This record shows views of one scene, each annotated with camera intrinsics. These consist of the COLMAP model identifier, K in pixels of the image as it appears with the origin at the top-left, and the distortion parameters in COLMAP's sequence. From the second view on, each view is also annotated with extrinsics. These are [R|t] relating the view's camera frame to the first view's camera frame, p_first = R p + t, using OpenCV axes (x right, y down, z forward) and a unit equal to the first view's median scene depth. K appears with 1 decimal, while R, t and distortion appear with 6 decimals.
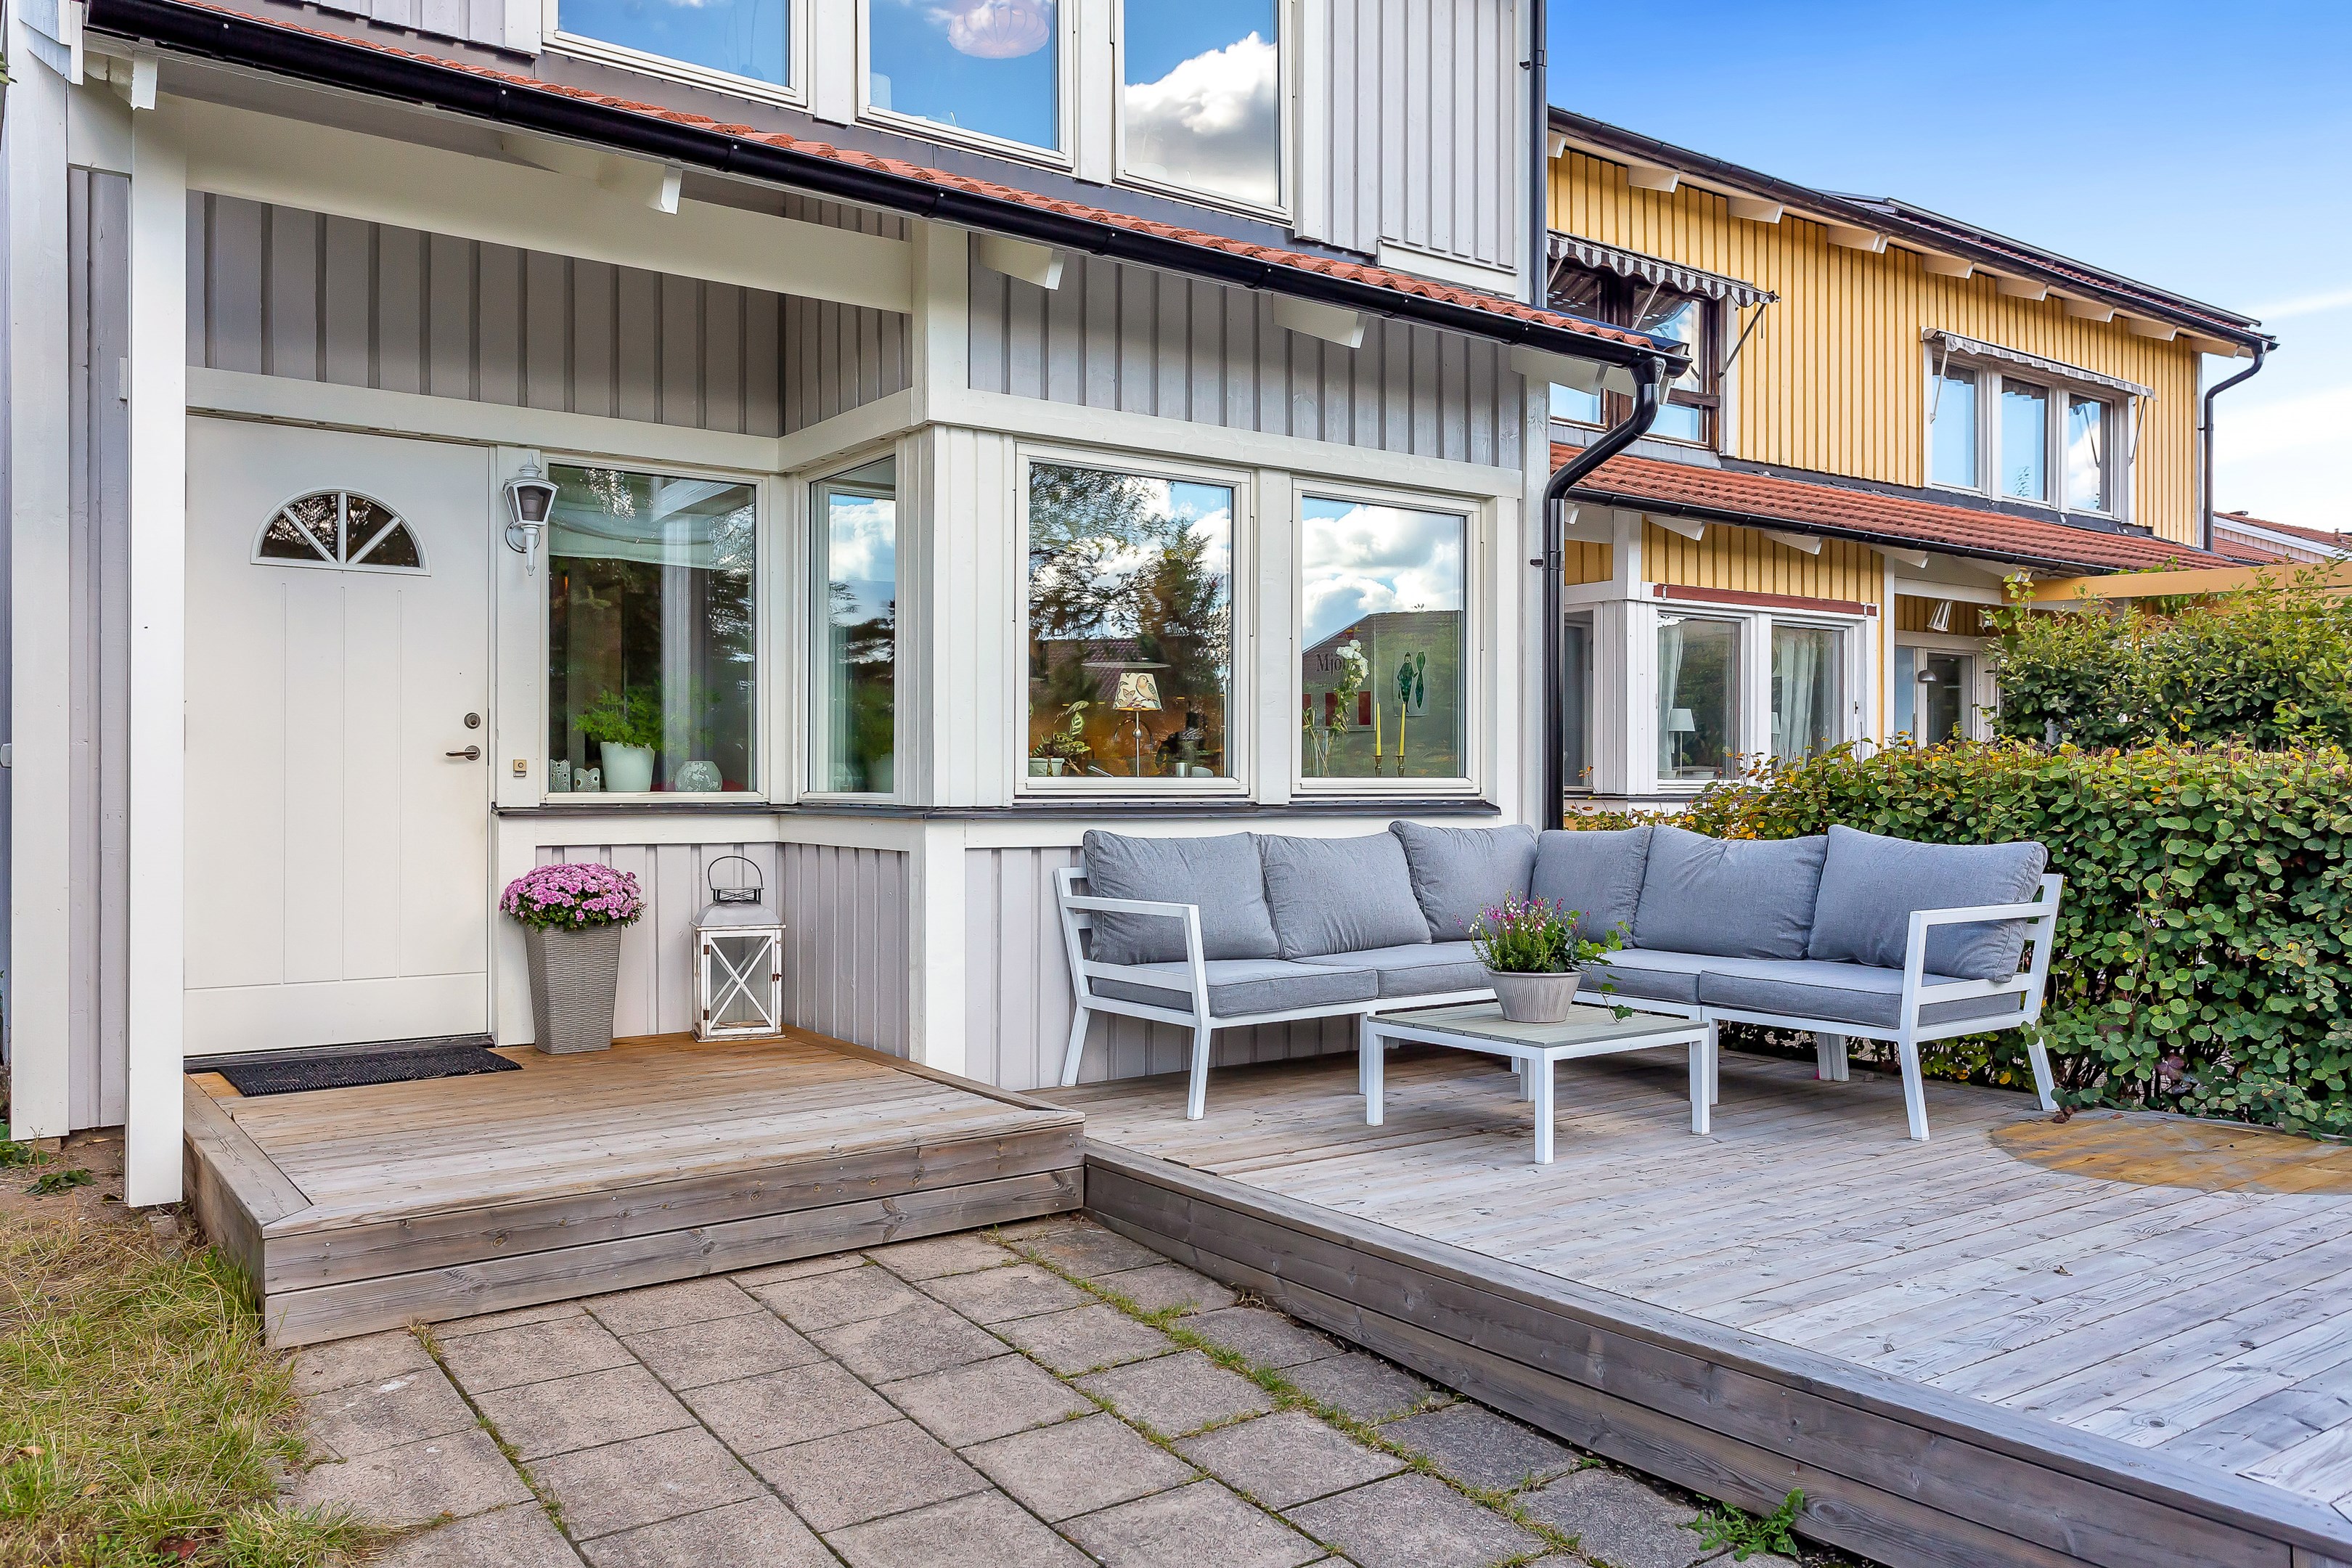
lens RADIAL K [[1755.0, 0, 1176.0], [0, 1755.0, 784.0], [0, 0, 1]] dist [0.004411, 0.002913]
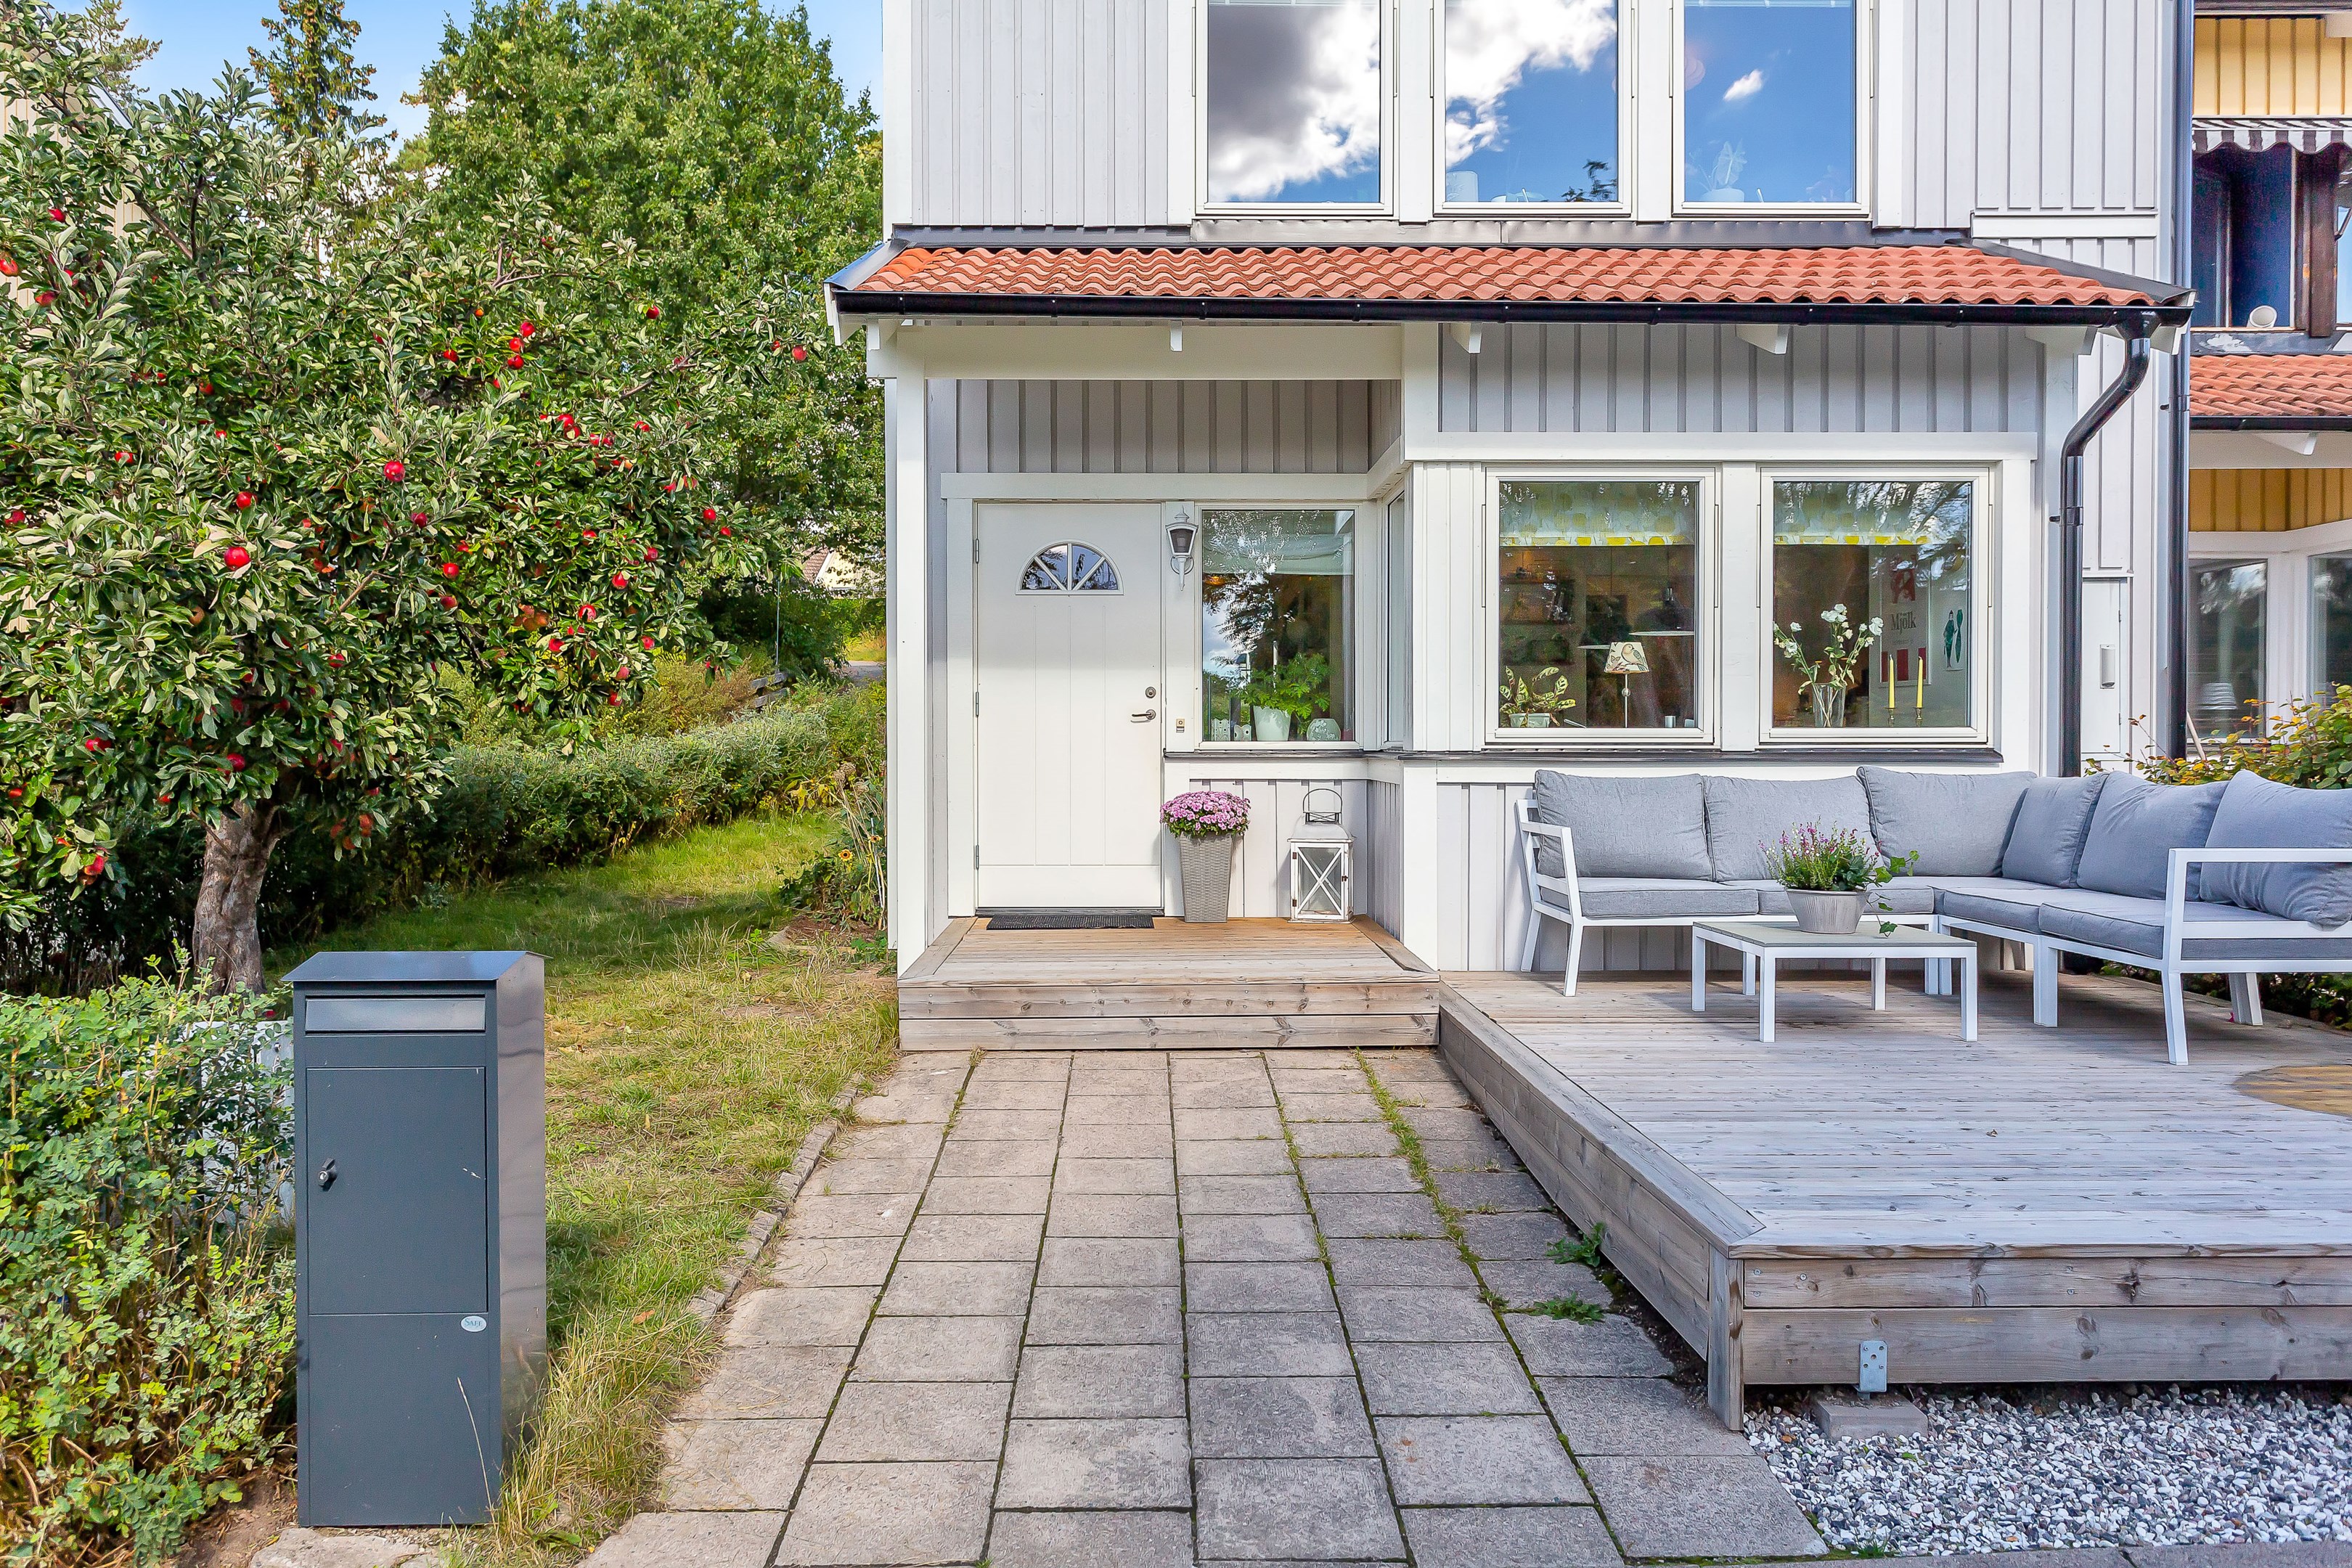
lens RADIAL K [[1721.5, 0, 1176.0], [0, 1721.5, 784.0], [0, 0, 1]] dist [-0.003214, 0.001824]
pose [[0.820818, 0.011489, -0.571075, 0.437838], [0.002630, 0.999711, 0.023893, 0.005775], [0.571184, -0.021114, 0.820550, -0.166397]]
